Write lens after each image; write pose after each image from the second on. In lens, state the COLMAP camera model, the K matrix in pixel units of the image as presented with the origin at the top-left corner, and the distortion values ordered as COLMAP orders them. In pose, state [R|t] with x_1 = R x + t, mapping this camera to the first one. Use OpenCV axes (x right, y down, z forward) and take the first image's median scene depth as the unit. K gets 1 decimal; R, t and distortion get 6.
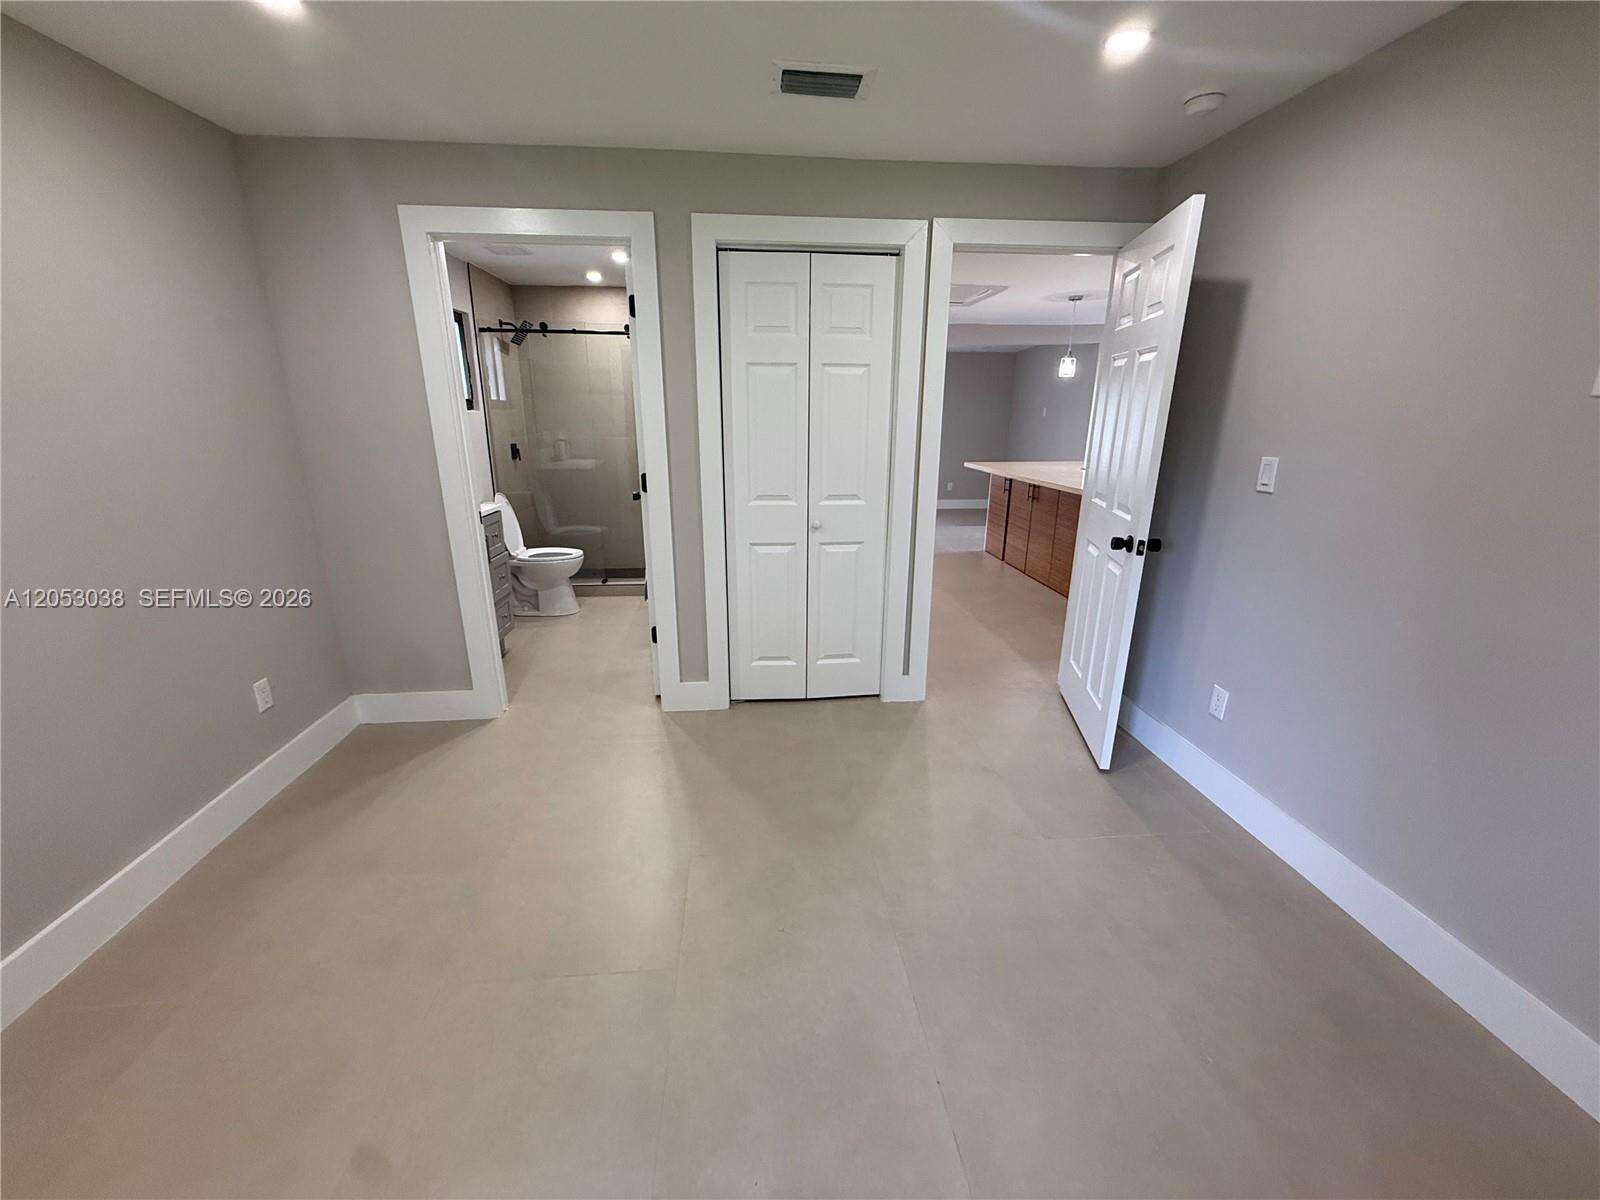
lens RADIAL K [[634.7, 0, 796.3], [0, 634.7, 596.1], [0, 0, 1]] dist [-0.000243, 0.000205]
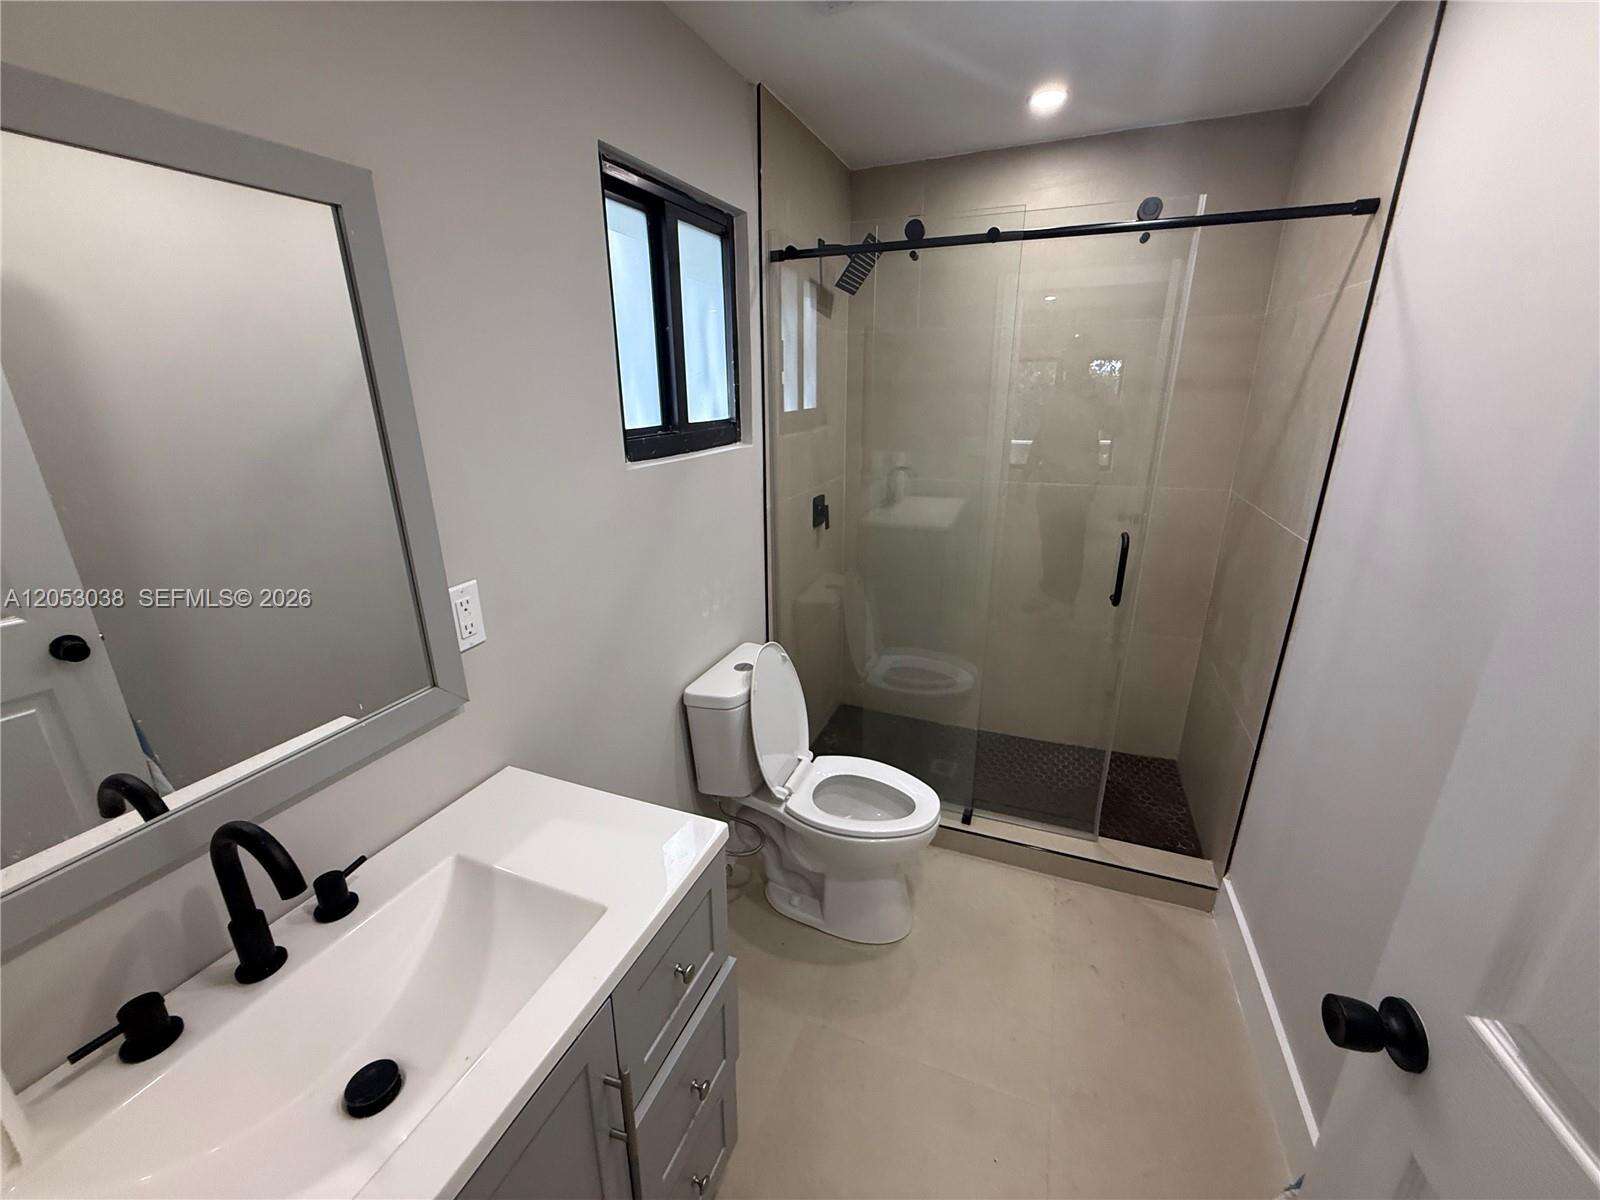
lens RADIAL K [[634.7, 0, 796.3], [0, 634.7, 596.1], [0, 0, 1]] dist [-0.000243, 0.000205]
pose [[0.889807, 0.129420, -0.437600, -0.239573], [-0.113829, 0.991576, 0.061801, -0.197956], [0.441912, -0.005180, 0.897044, 0.559967]]
